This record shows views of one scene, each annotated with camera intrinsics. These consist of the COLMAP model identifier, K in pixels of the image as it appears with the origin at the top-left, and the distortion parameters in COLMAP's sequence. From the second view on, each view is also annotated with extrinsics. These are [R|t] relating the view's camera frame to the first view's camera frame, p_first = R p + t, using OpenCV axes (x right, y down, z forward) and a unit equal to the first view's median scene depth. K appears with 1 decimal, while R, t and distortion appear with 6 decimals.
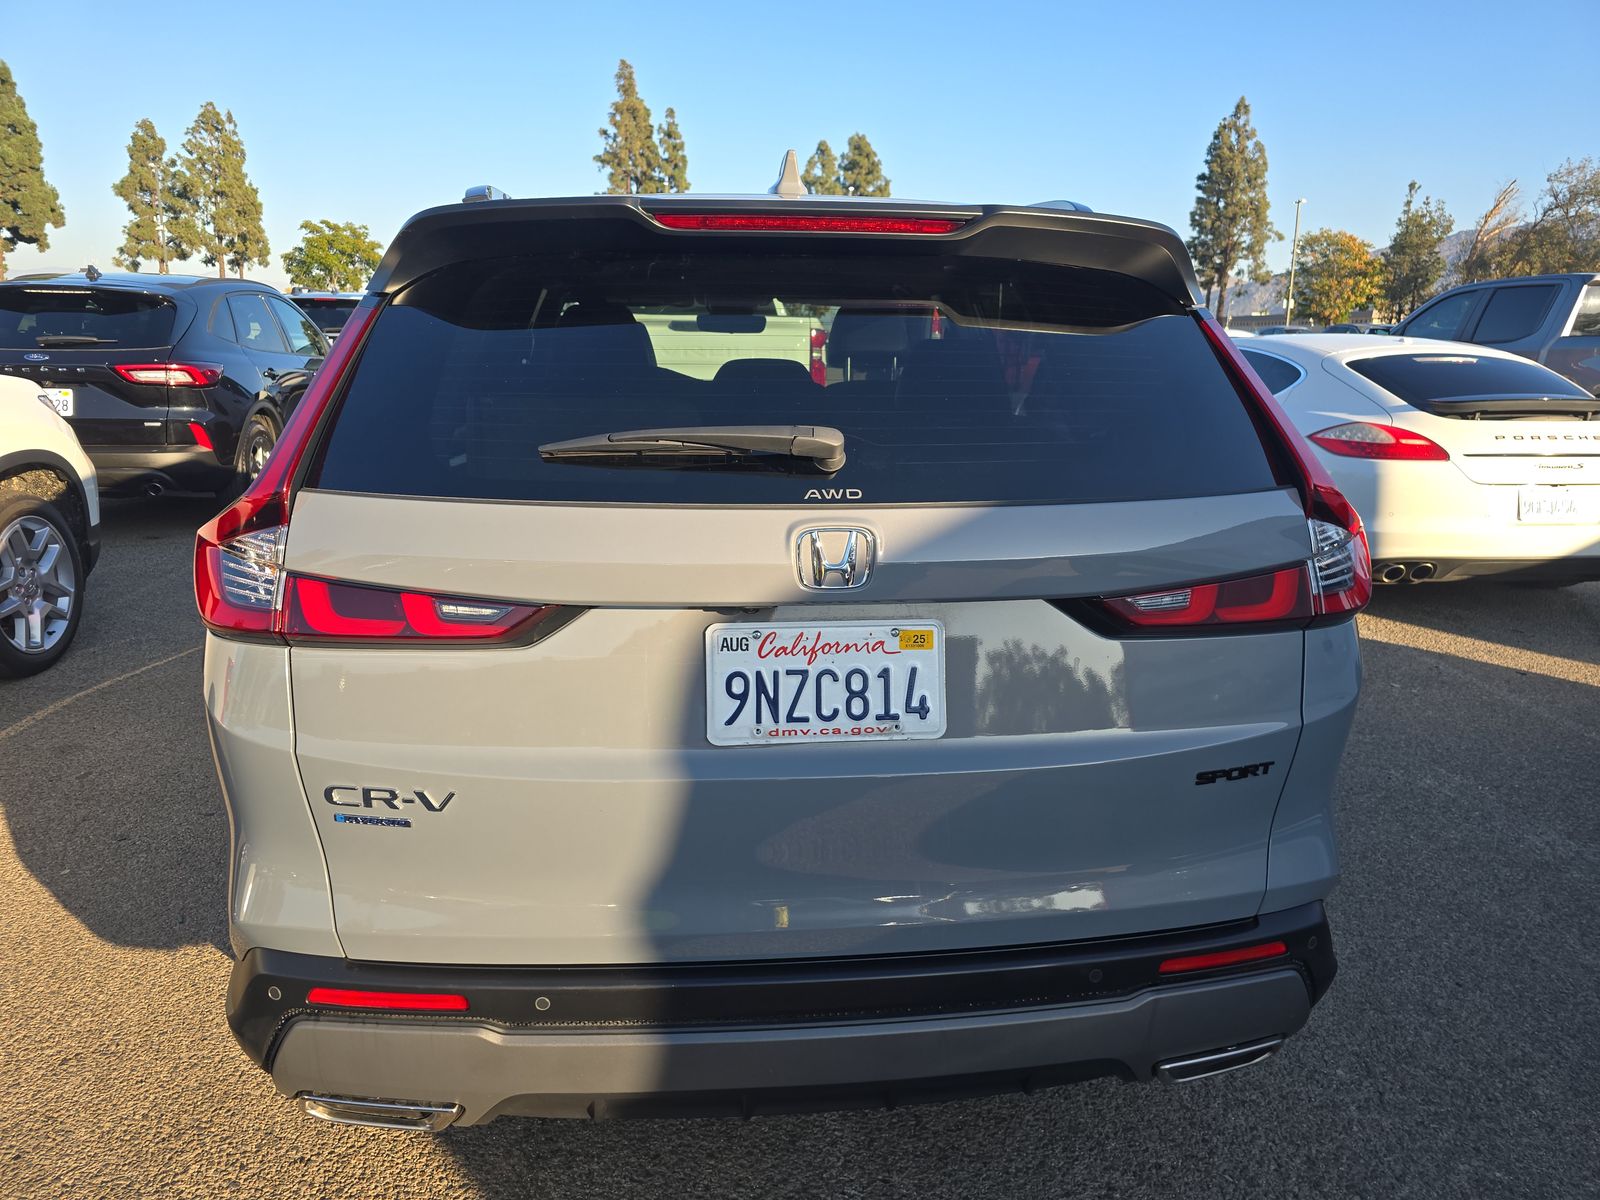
lens RADIAL K [[1072.9, 0, 802.8], [0, 1072.9, 595.2], [0, 0, 1]] dist [0.049324, -0.039265]
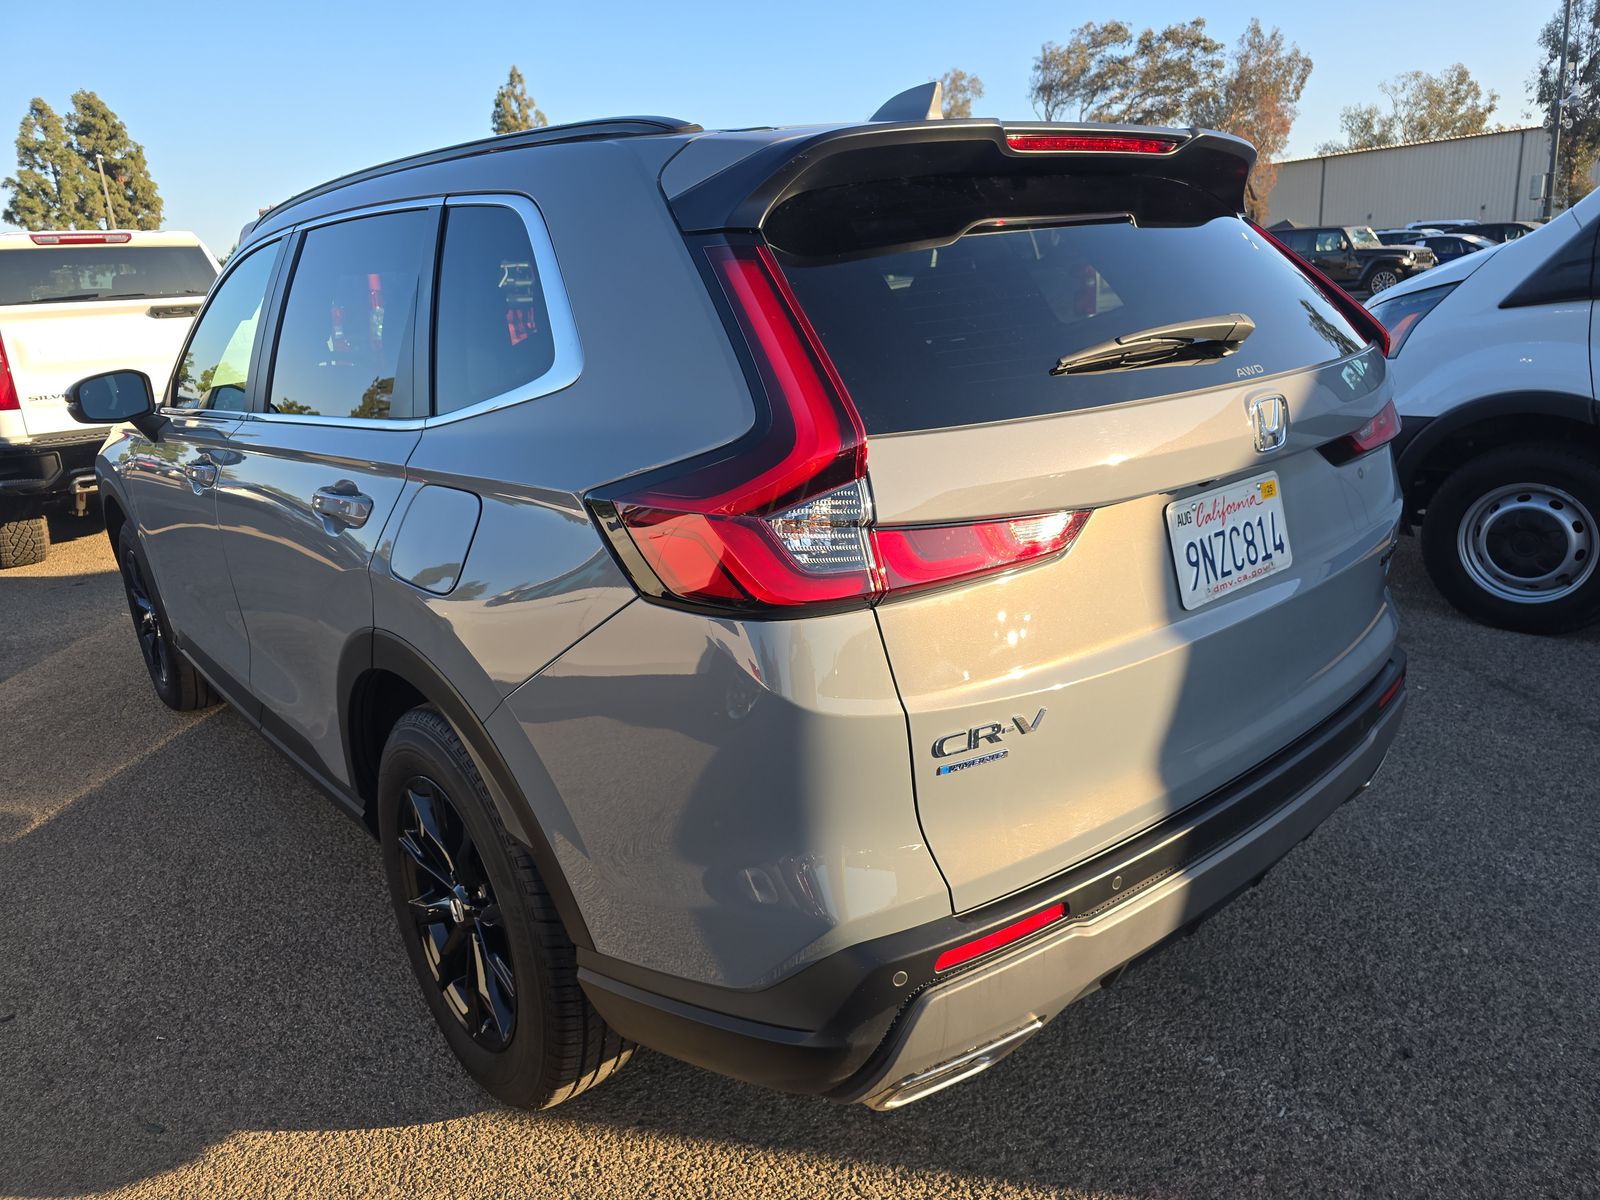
lens RADIAL K [[1072.9, 0, 811.4], [0, 1072.9, 597.7], [0, 0, 1]] dist [0.049324, -0.039265]
pose [[0.828833, -0.219615, 0.514591, -0.974432], [0.205342, 0.974961, 0.085353, -0.049867], [-0.520451, 0.034924, 0.853177, 0.237433]]
